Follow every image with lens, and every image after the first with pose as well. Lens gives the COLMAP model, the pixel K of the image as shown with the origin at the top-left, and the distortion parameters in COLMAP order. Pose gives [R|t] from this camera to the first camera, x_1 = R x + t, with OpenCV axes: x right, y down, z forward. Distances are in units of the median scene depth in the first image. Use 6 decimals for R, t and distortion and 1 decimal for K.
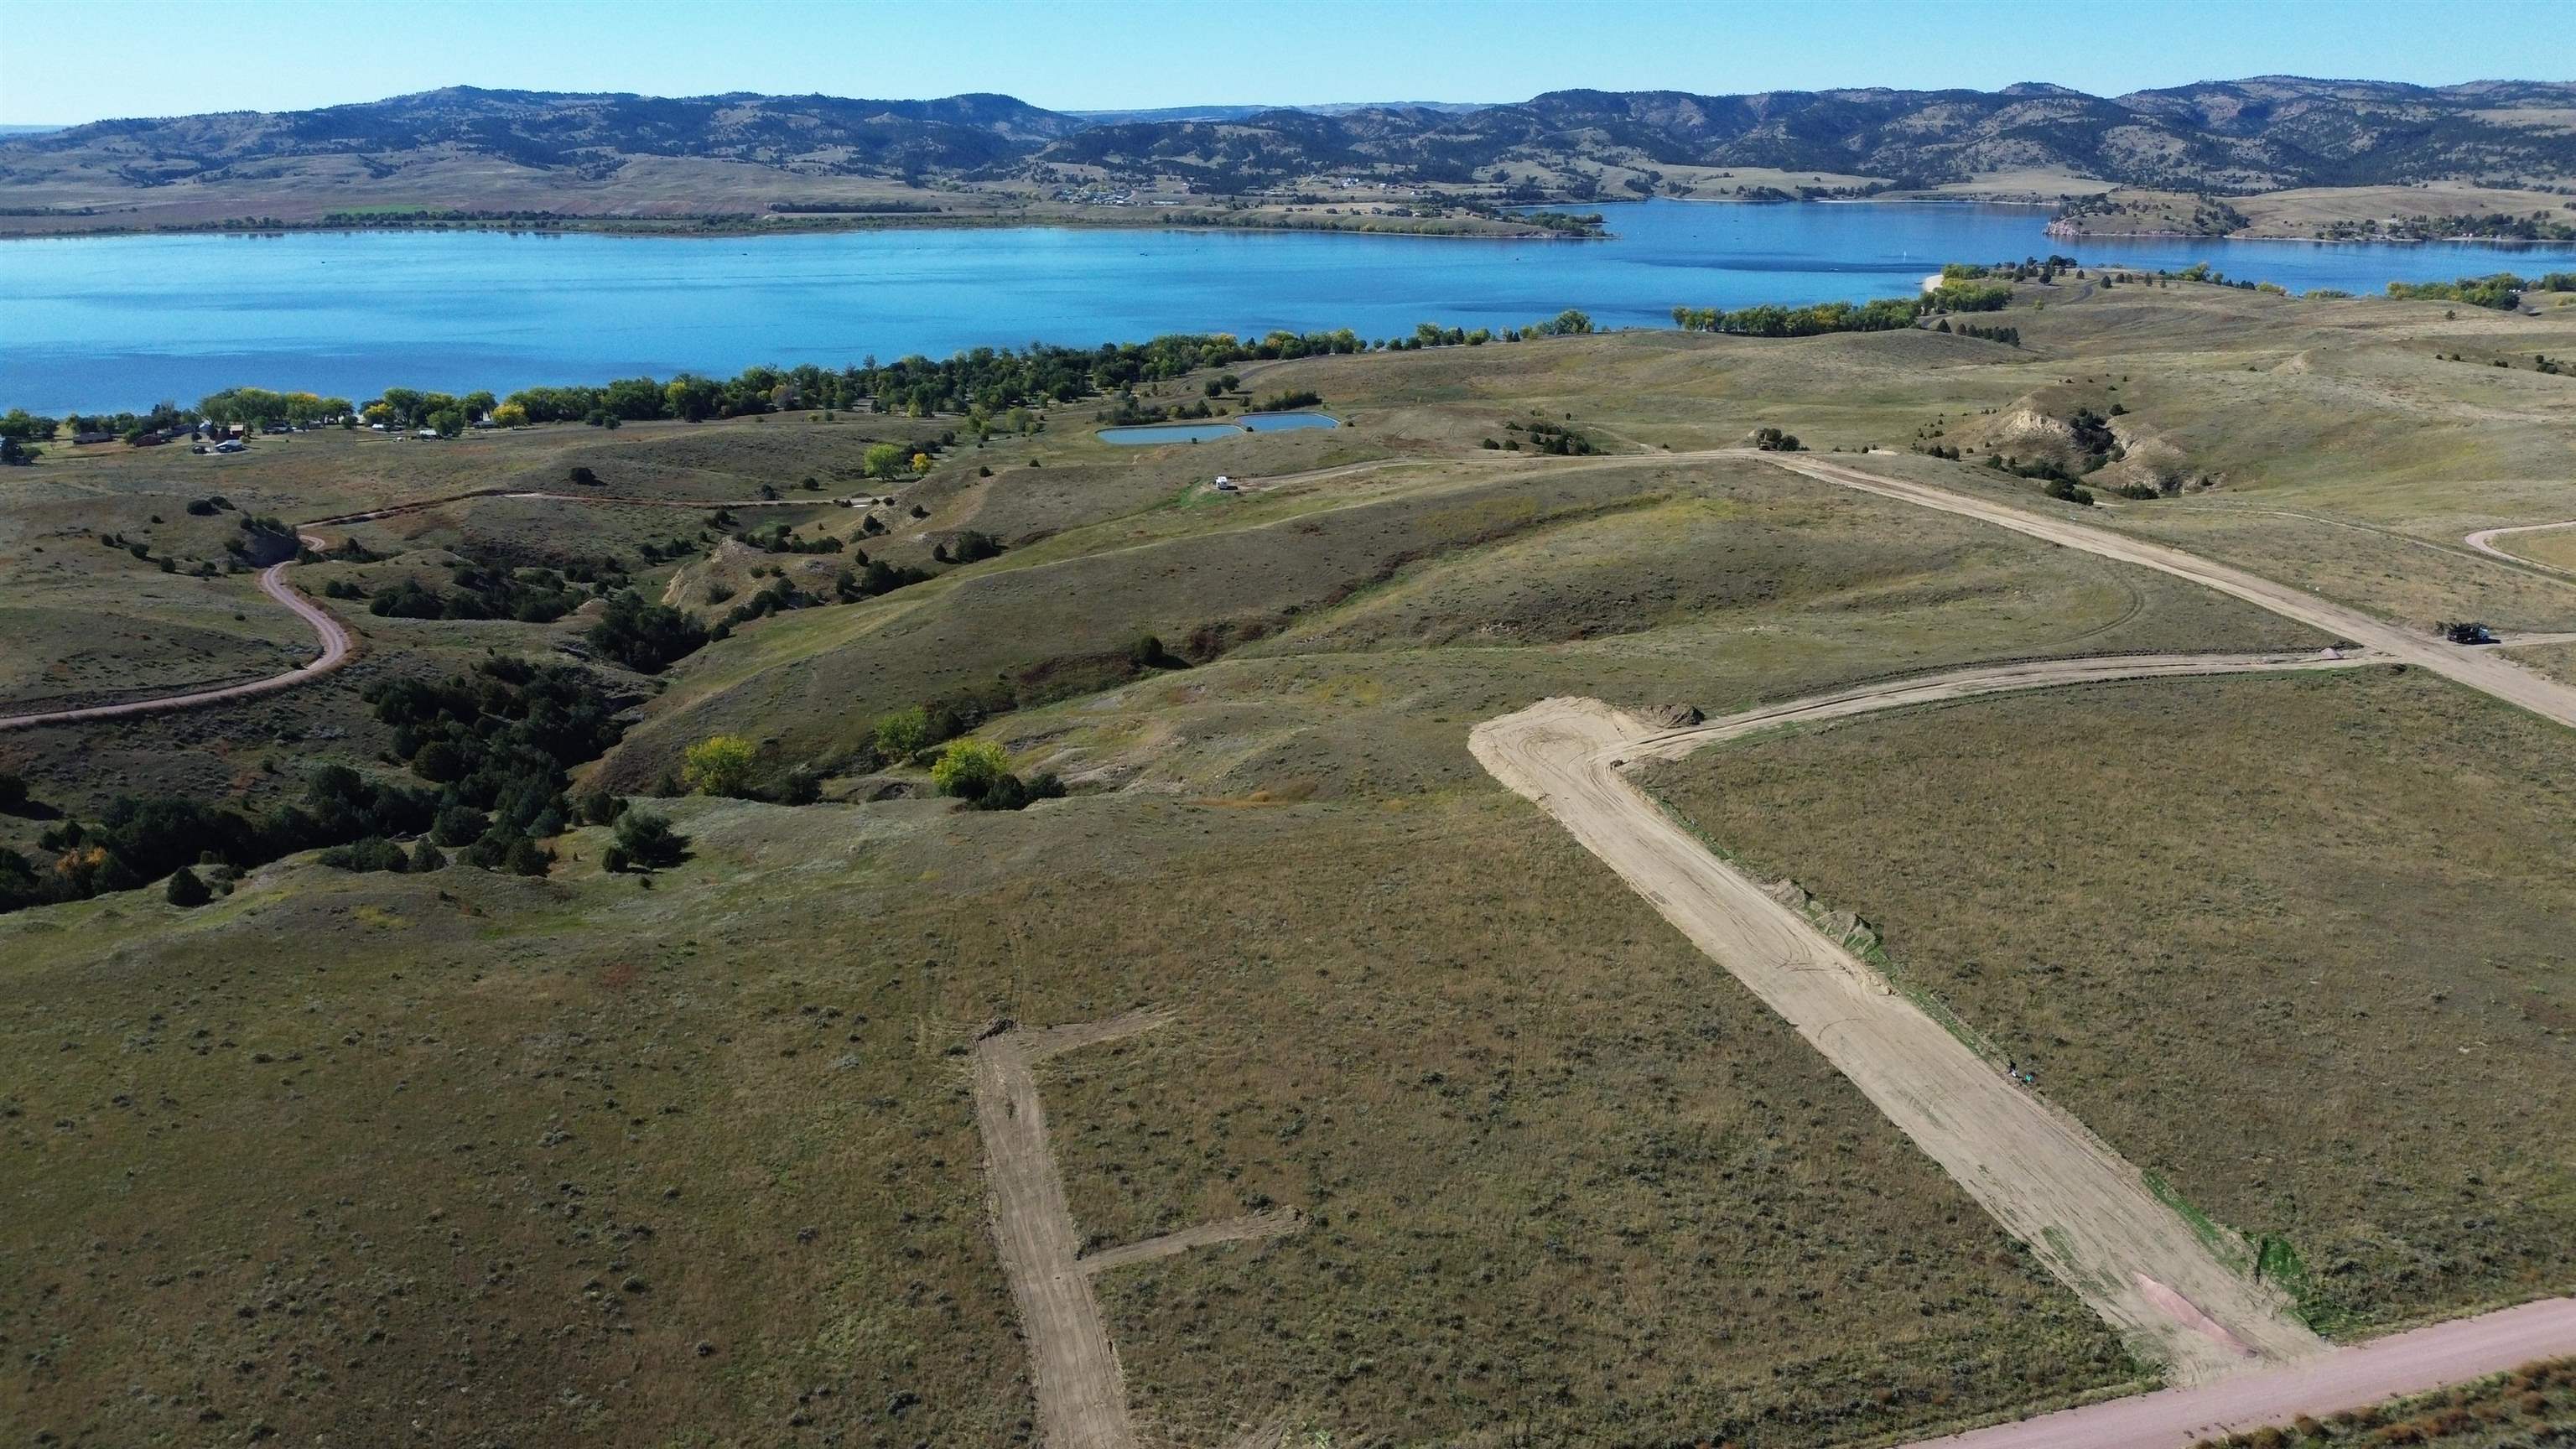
lens RADIAL K [[1806.2, 0, 1292.9], [0, 1806.2, 724.1], [0, 0, 1]] dist [0.093361, -0.103295]
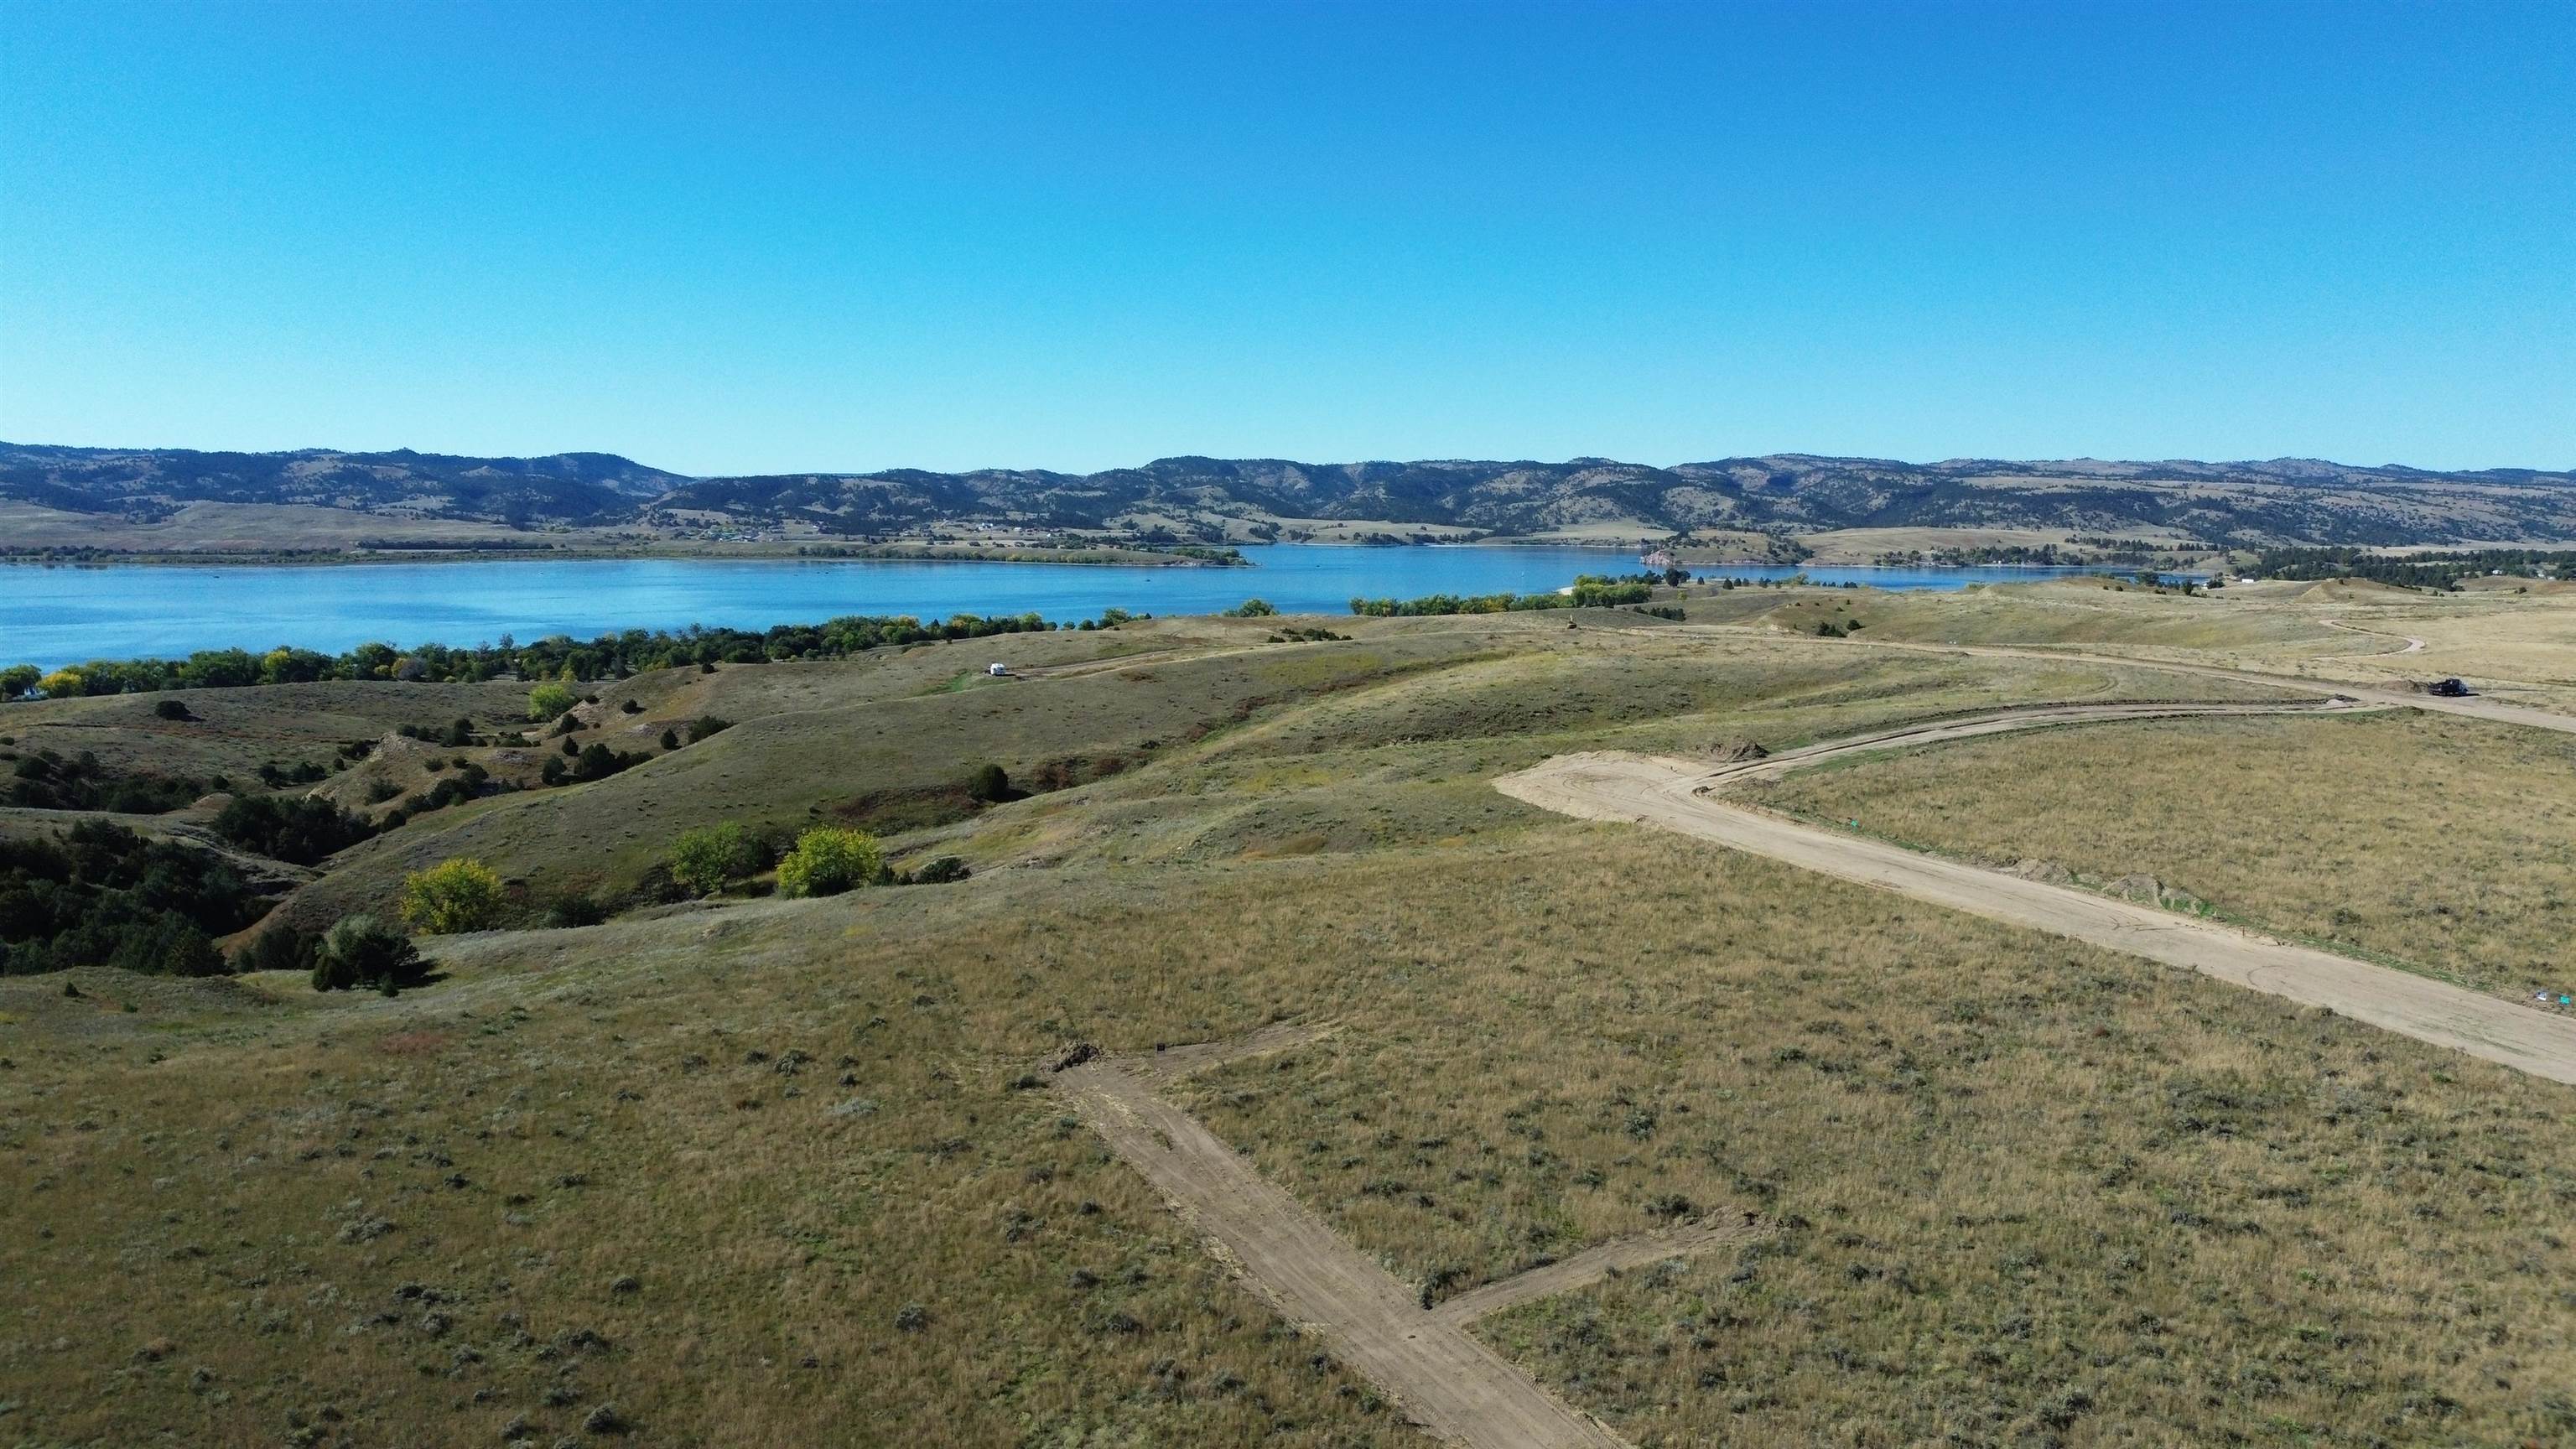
lens RADIAL K [[1806.2, 0, 1292.9], [0, 1806.2, 724.1], [0, 0, 1]] dist [0.093361, -0.103295]
pose [[0.978351, -0.021269, 0.205856, -0.093705], [0.060449, 0.980695, -0.185967, 0.075991], [-0.197927, 0.194385, 0.960749, 0.150336]]
